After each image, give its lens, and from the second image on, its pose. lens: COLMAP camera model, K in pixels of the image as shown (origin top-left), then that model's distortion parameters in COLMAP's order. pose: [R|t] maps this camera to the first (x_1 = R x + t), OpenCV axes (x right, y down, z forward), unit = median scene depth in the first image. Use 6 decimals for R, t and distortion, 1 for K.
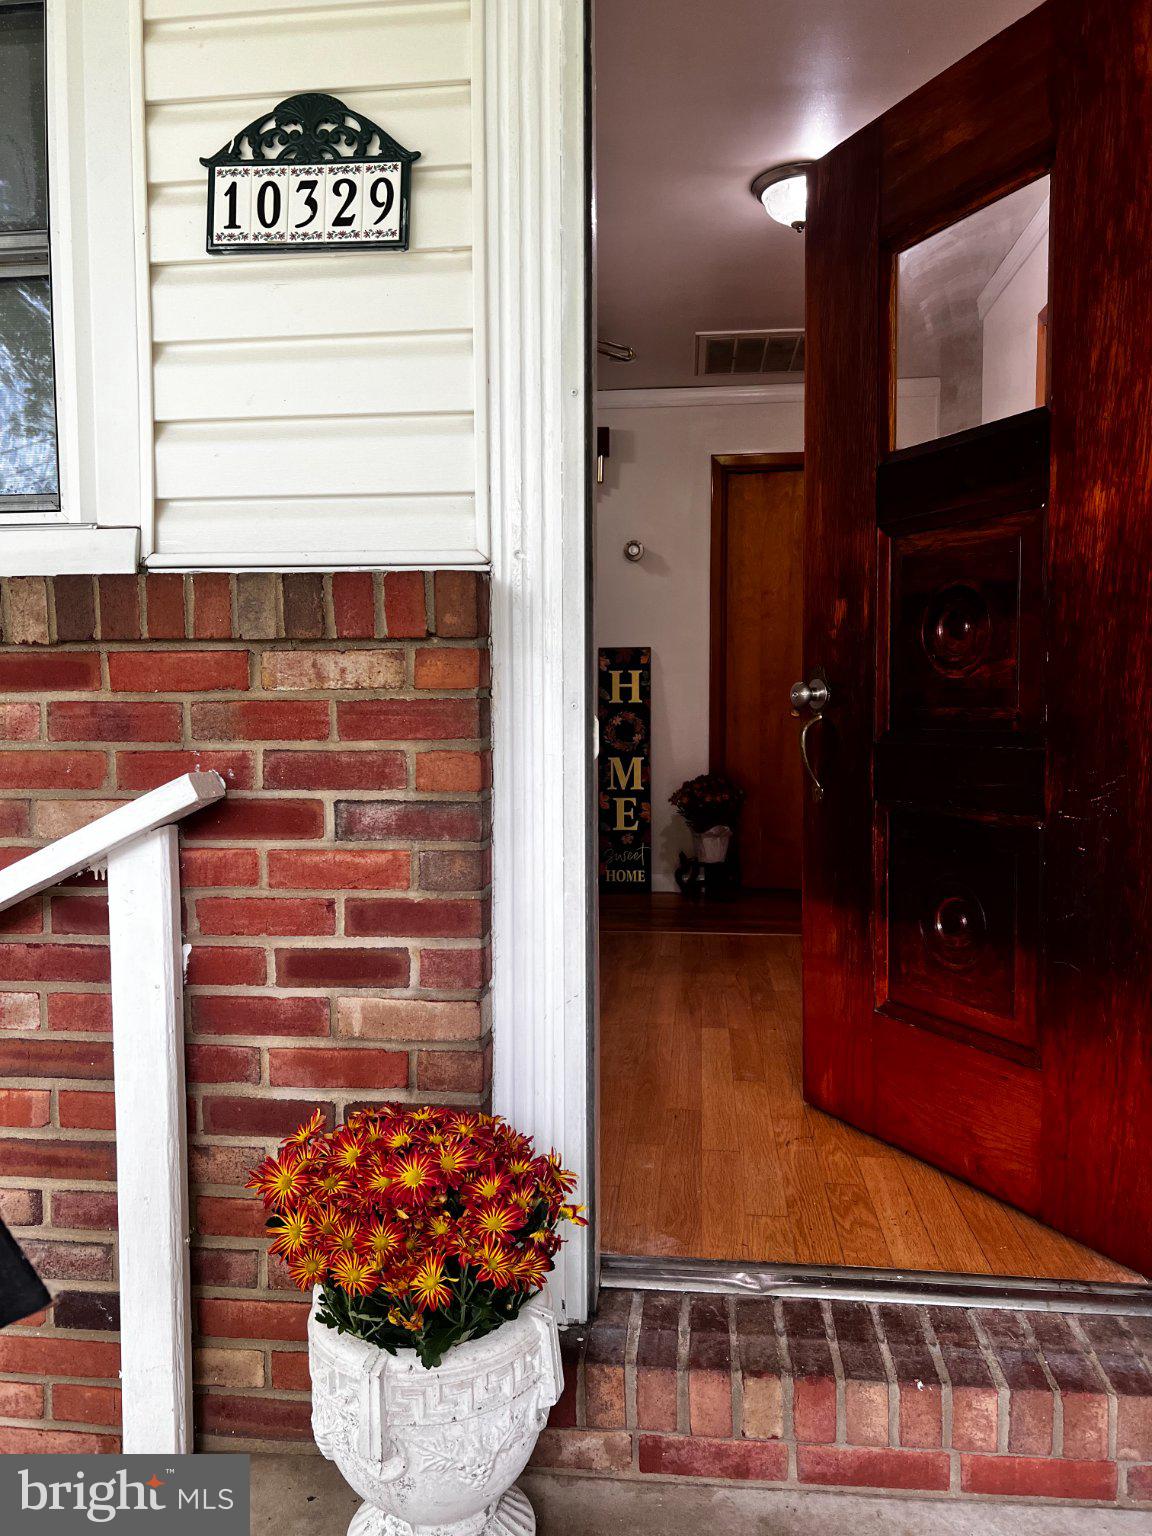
lens RADIAL K [[1177.8, 0, 556.0], [0, 1177.8, 766.7], [0, 0, 1]] dist [0.173011, -0.223146]
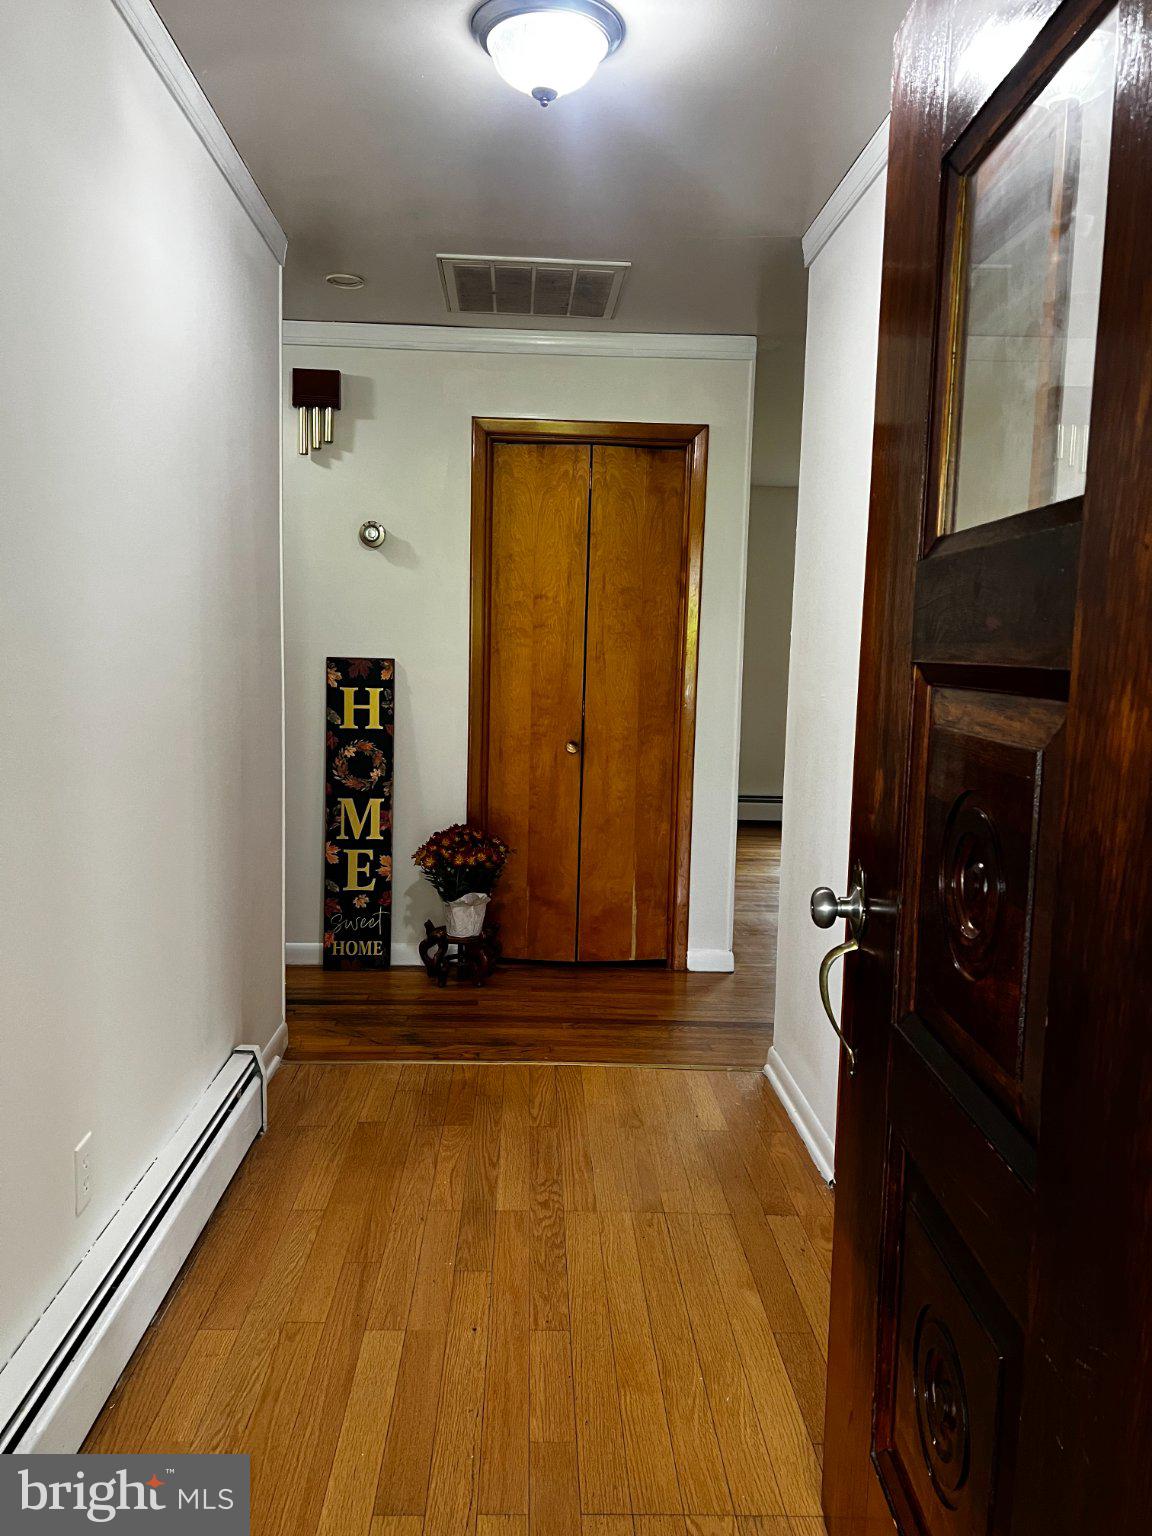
lens RADIAL K [[1177.8, 0, 556.0], [0, 1177.8, 766.7], [0, 0, 1]] dist [0.173011, -0.223146]
pose [[0.988953, 0.014734, 0.147495, 0.071449], [-0.022242, 0.998532, 0.049384, -0.070996], [-0.146551, -0.052119, 0.987829, 0.203593]]
